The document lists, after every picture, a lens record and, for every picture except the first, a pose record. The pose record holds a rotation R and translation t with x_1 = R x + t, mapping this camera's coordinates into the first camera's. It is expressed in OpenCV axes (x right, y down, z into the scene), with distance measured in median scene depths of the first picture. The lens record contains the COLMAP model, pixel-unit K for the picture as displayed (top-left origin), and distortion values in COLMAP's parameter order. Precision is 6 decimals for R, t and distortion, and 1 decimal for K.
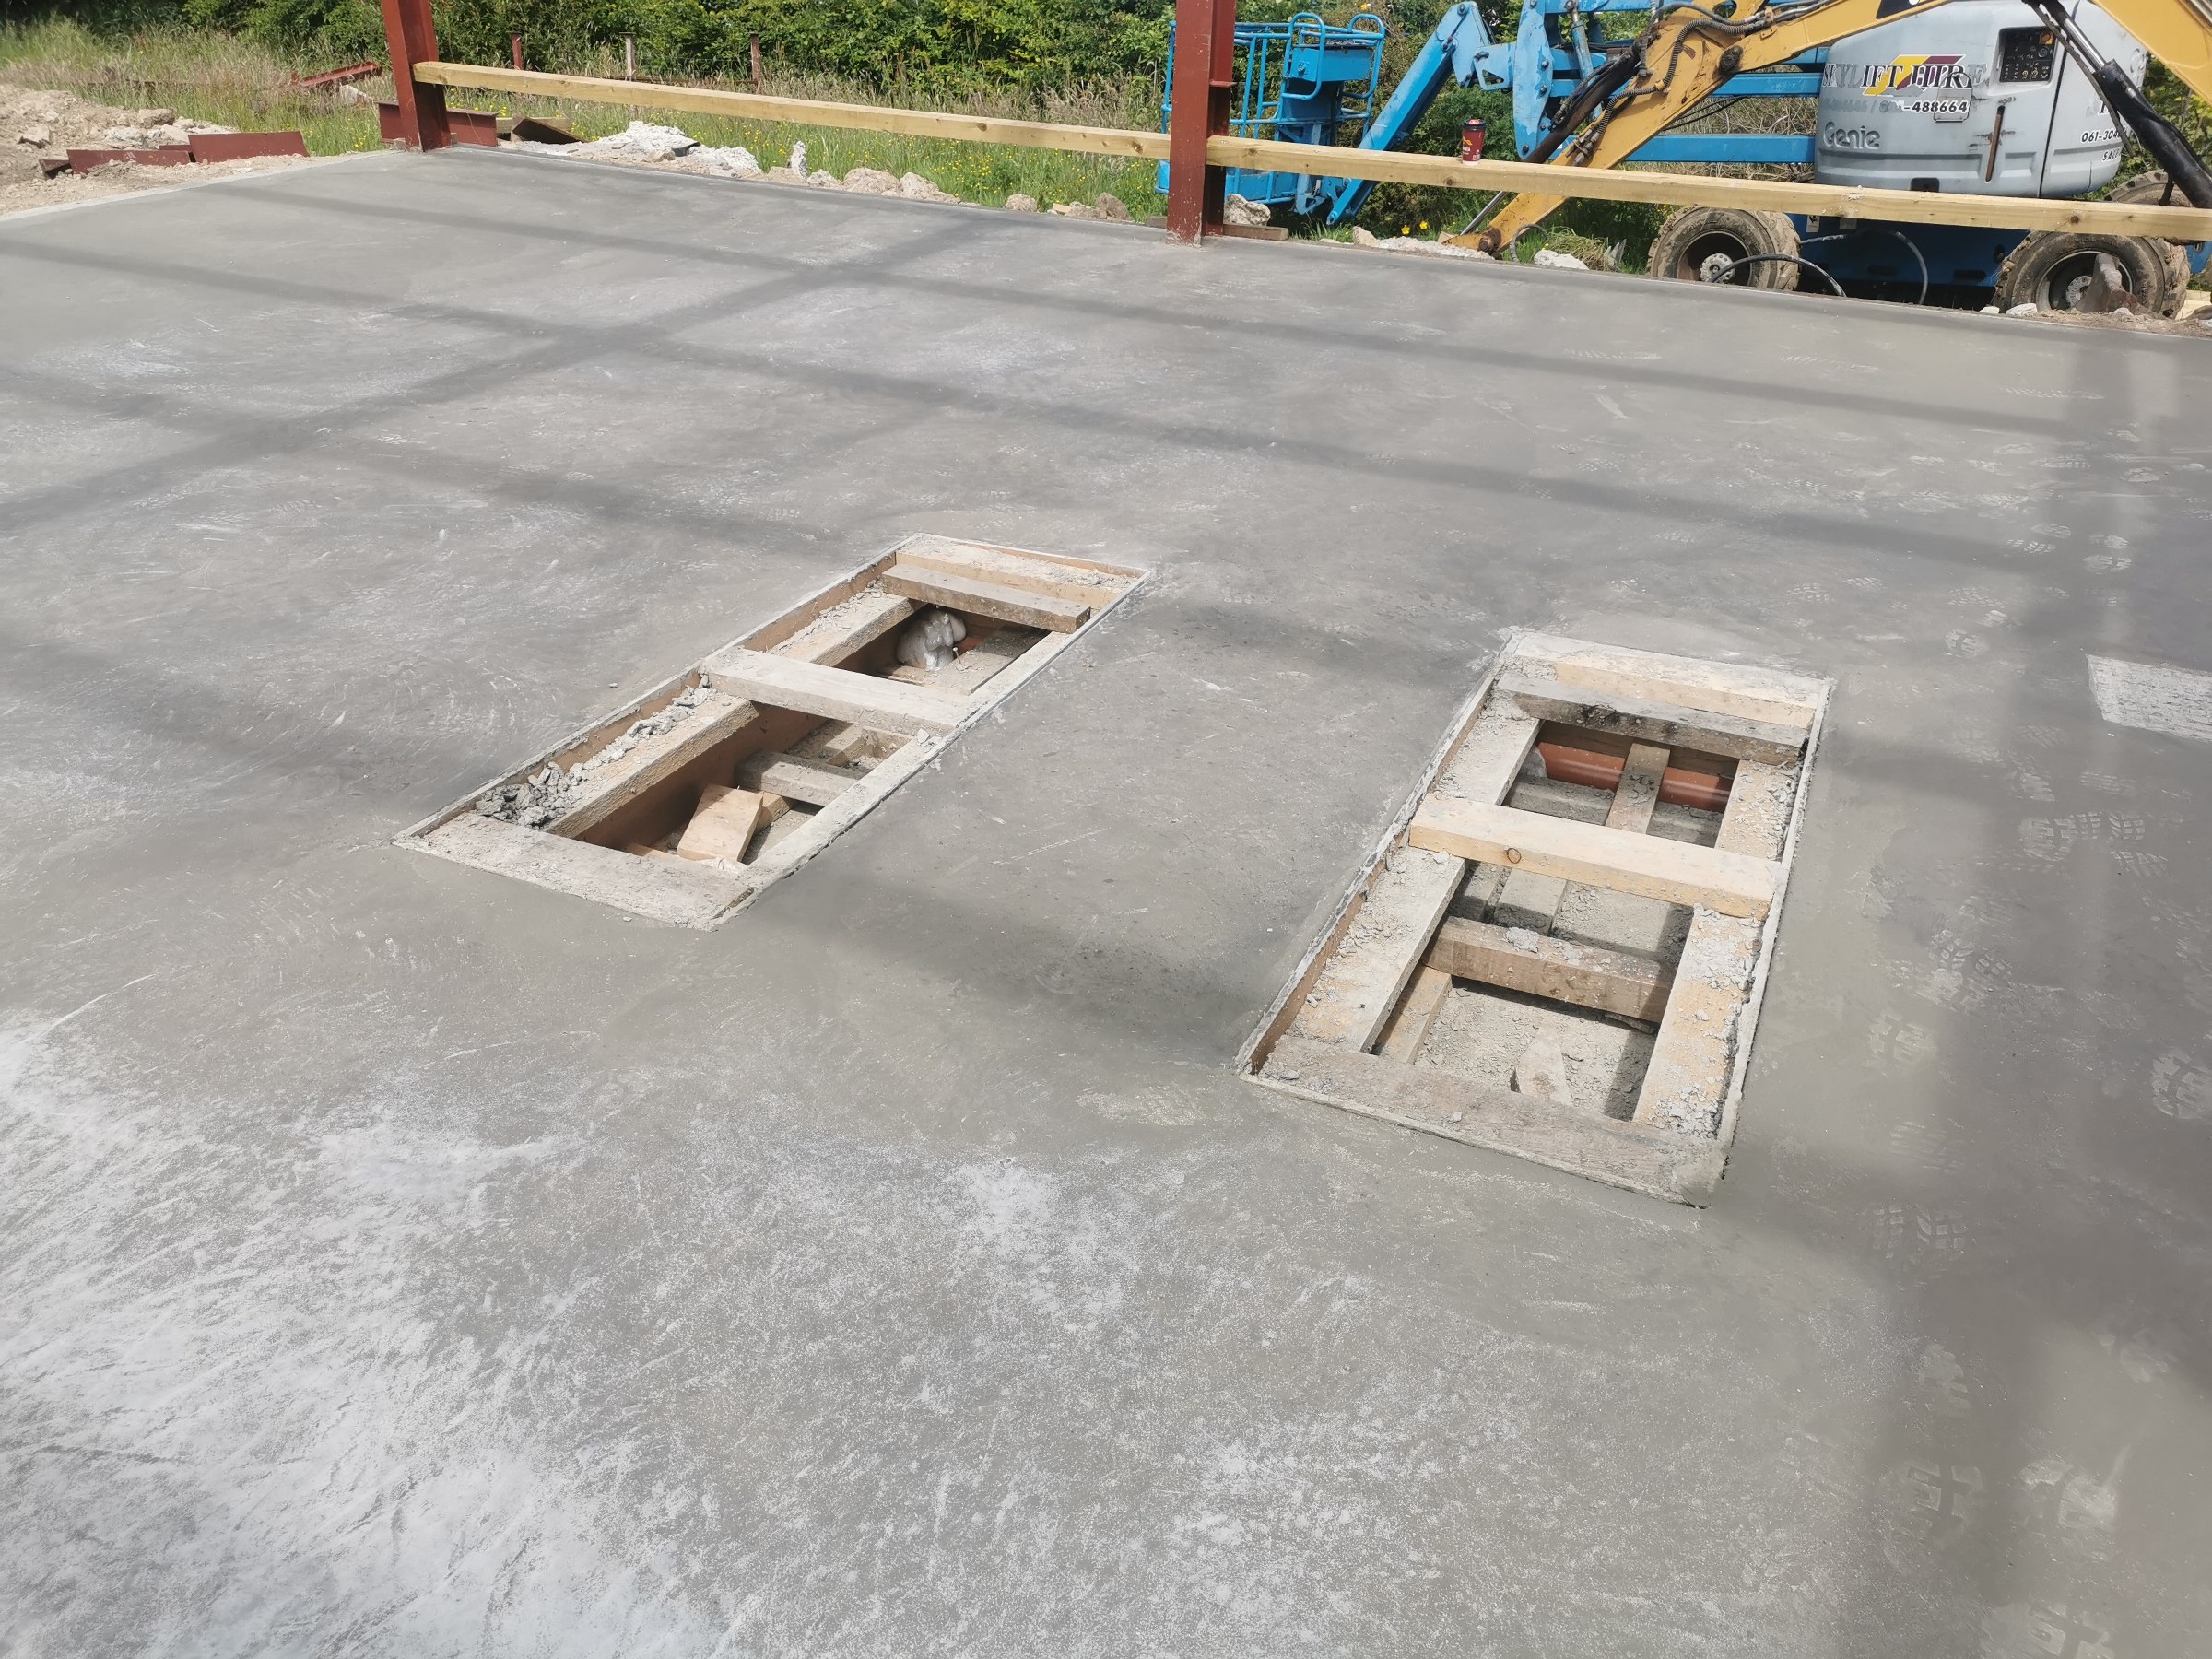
lens RADIAL K [[1696.8, 0, 1111.0], [0, 1696.8, 840.5], [0, 0, 1]] dist [0.063367, -0.062010]
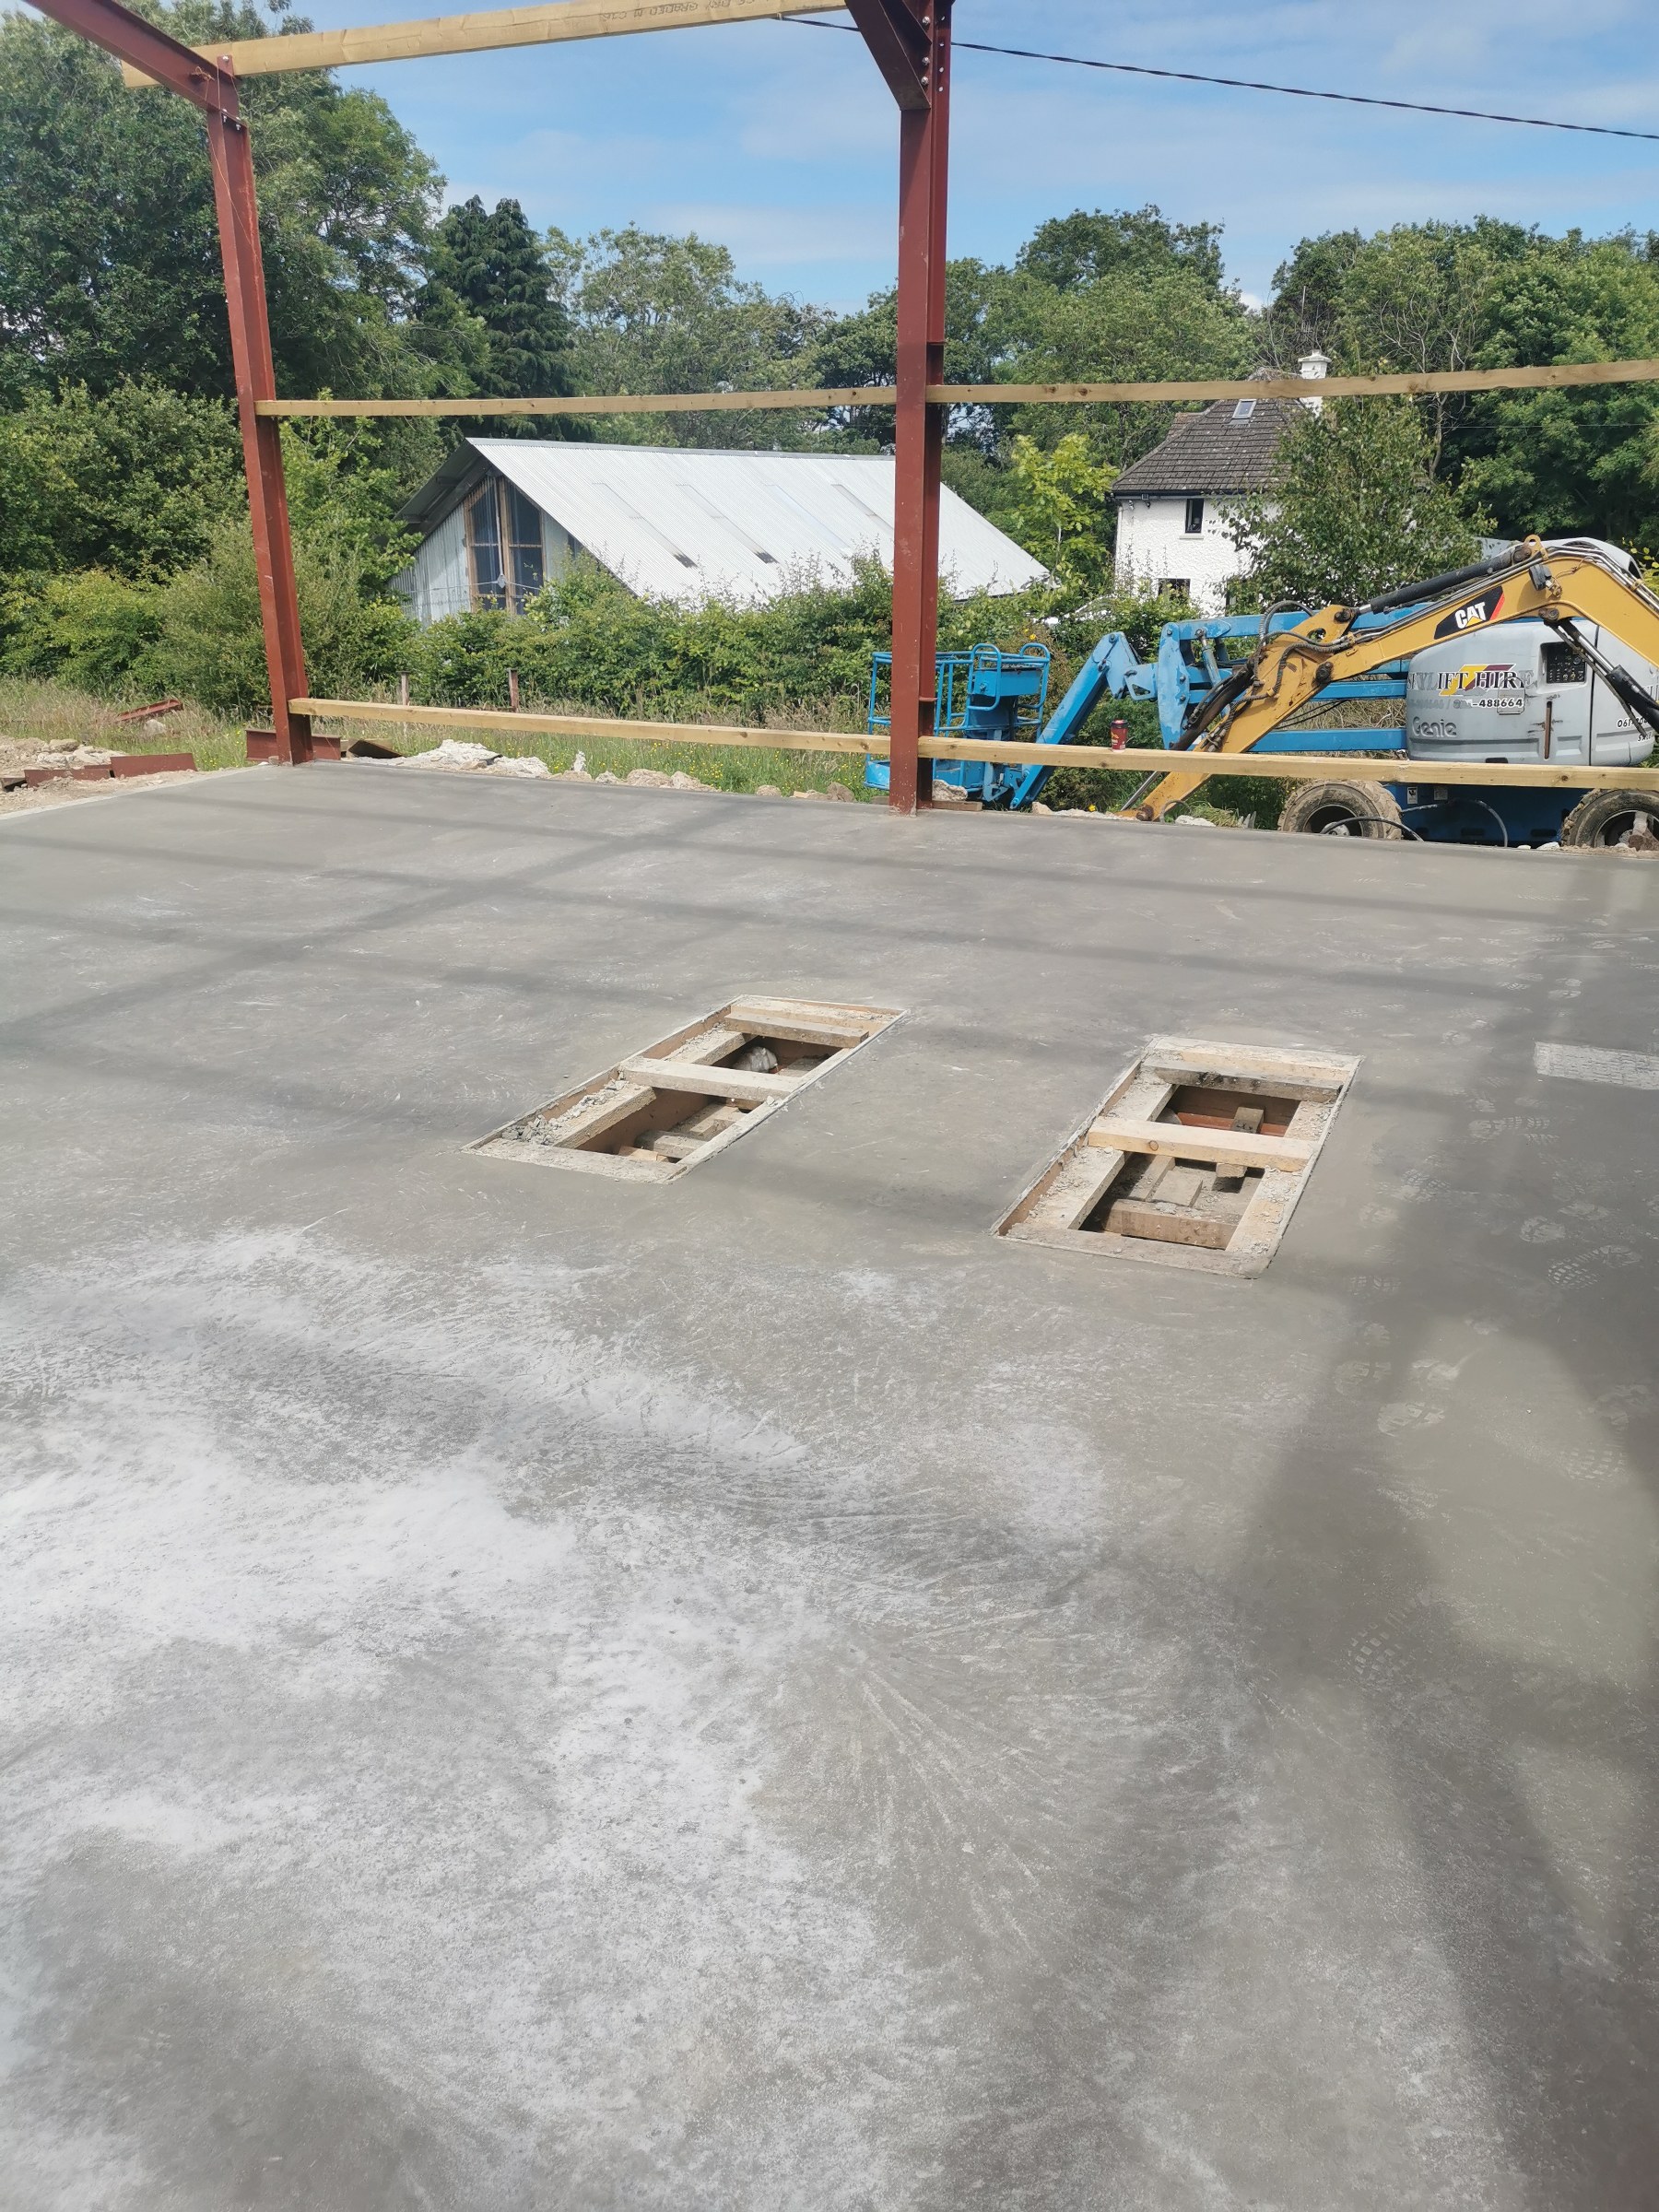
lens RADIAL K [[1696.8, 0, 824.8], [0, 1696.8, 1114.6], [0, 0, 1]] dist [0.063367, -0.062010]
pose [[0.999611, -0.026420, 0.008897, -0.064763], [0.027579, 0.983794, -0.177168, 0.192593], [-0.004072, 0.177345, 0.984140, -0.435505]]
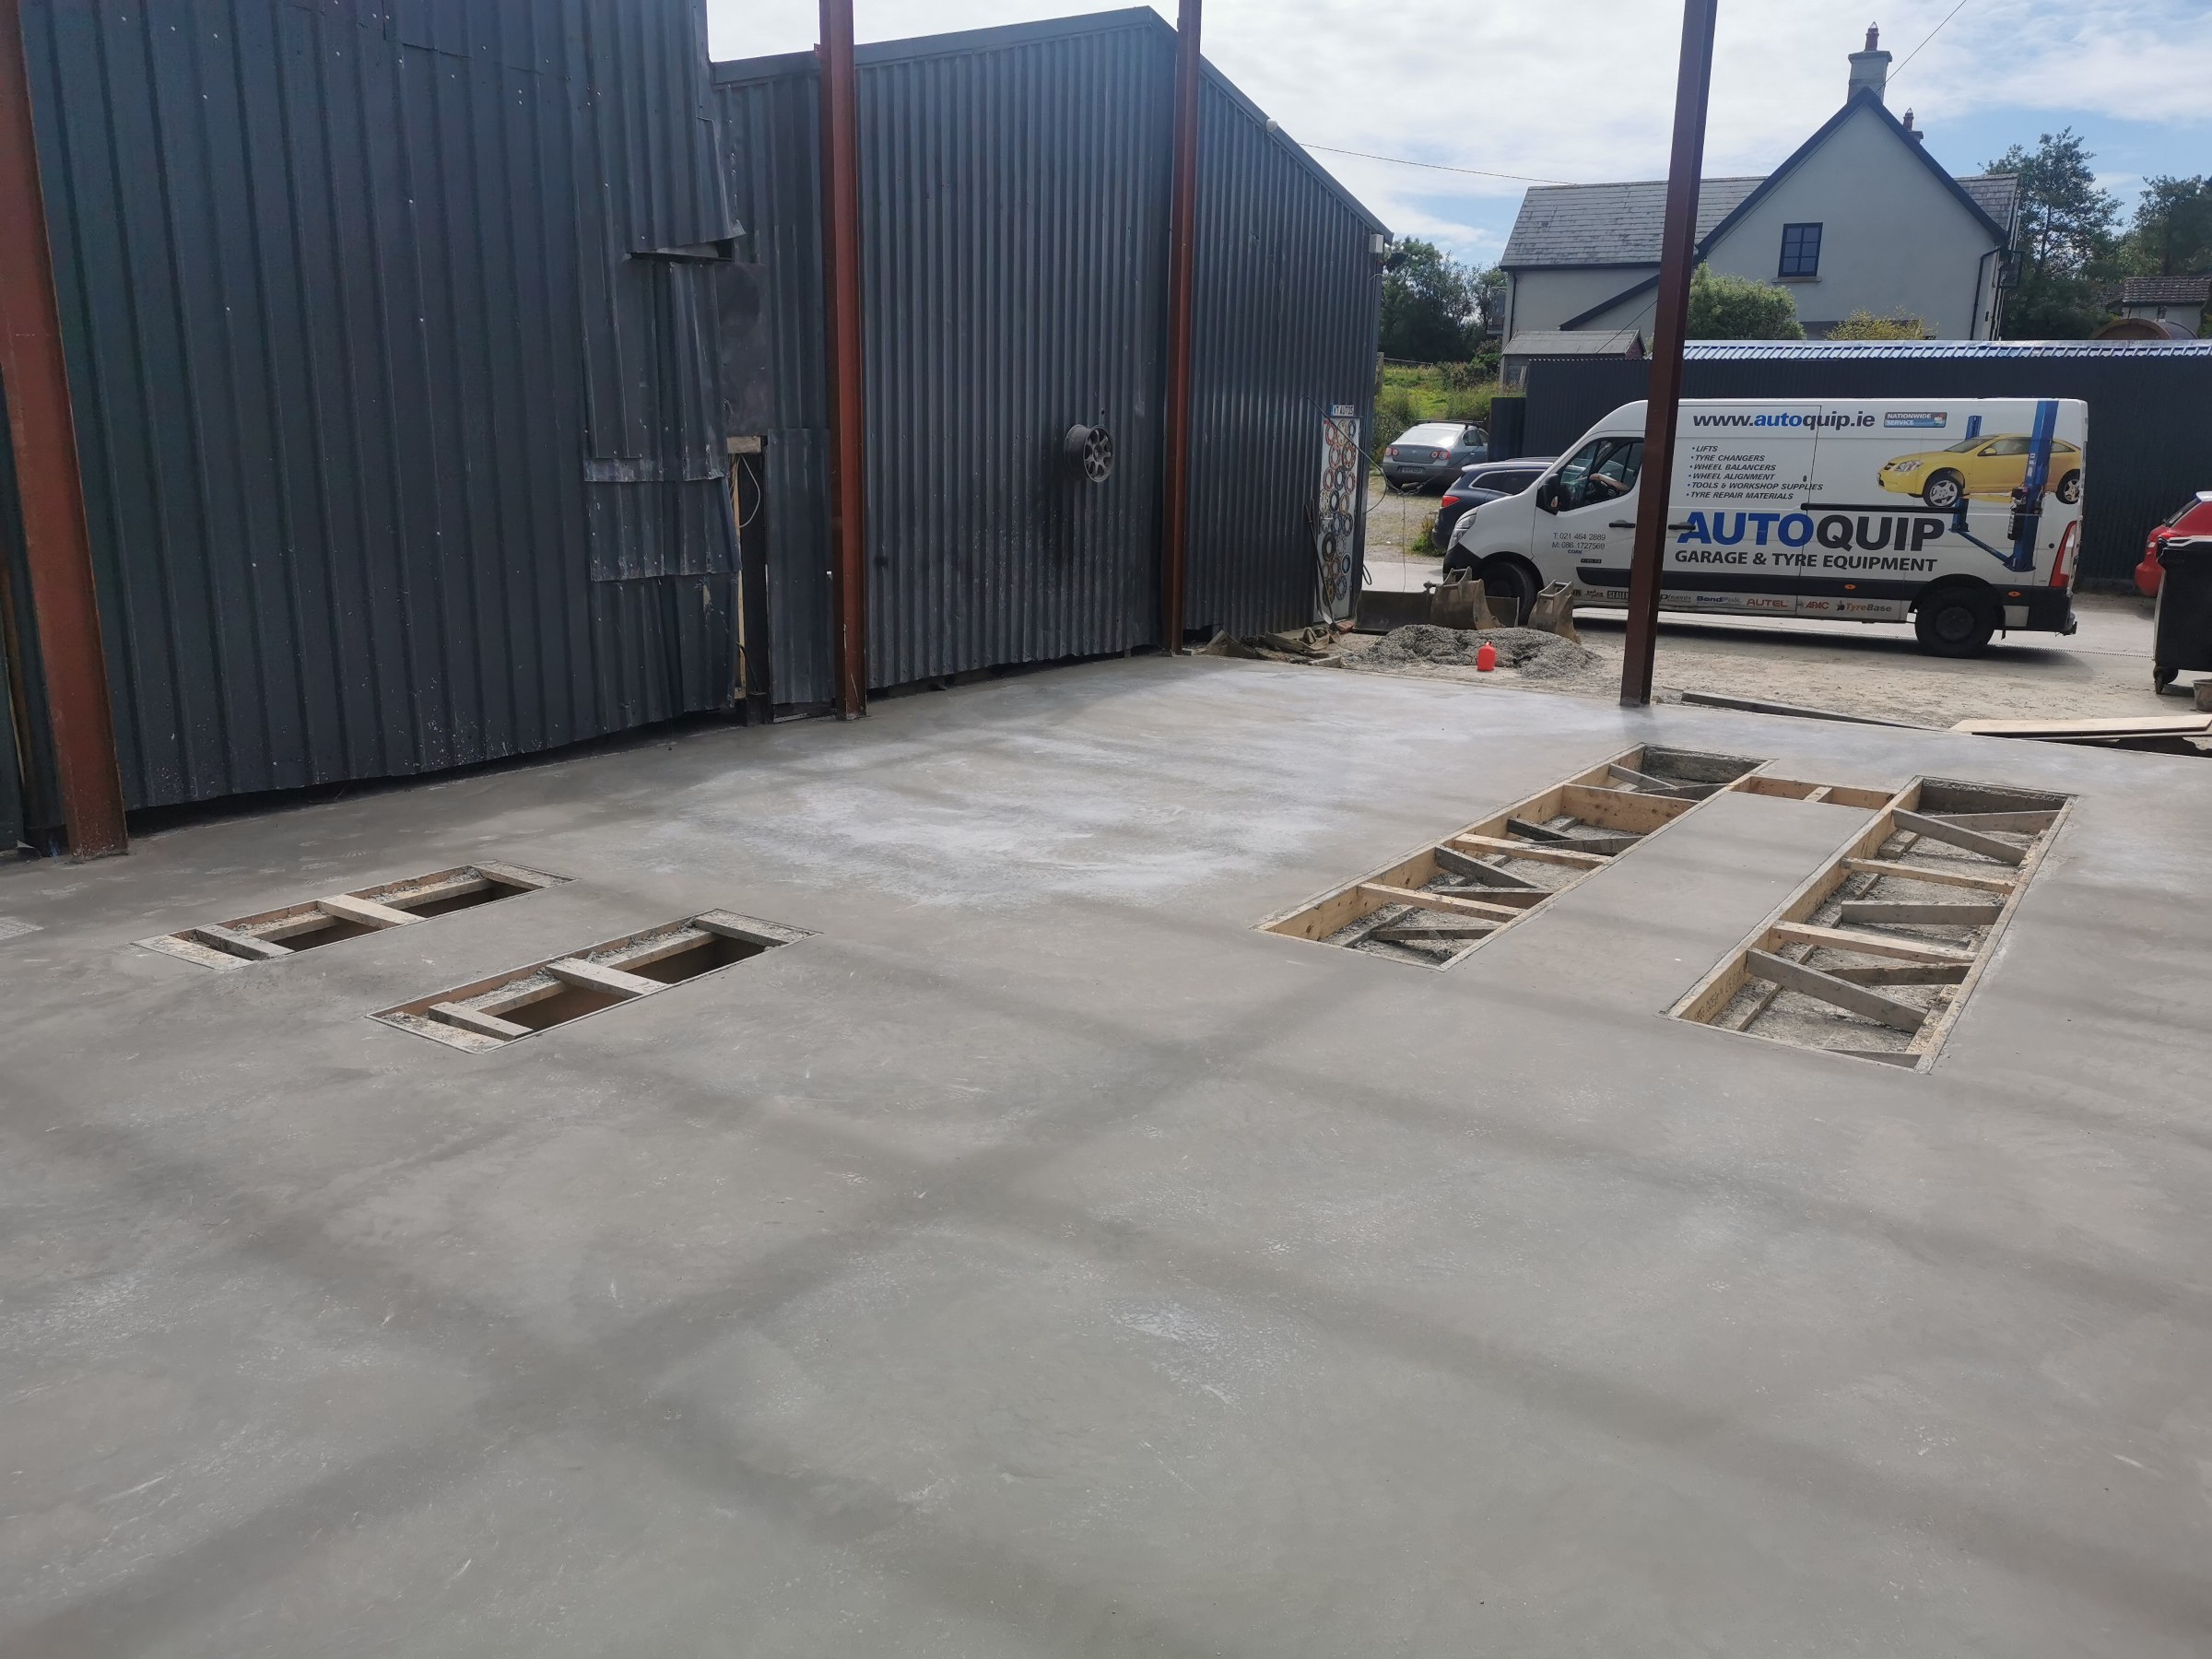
lens RADIAL K [[1696.8, 0, 1104.8], [0, 1696.8, 827.1], [0, 0, 1]] dist [0.063367, -0.062010]
pose [[-0.988330, -0.071900, 0.134289, -0.862299], [0.040244, 0.727018, 0.685438, -1.364304], [-0.146914, 0.682843, -0.715641, 1.957671]]
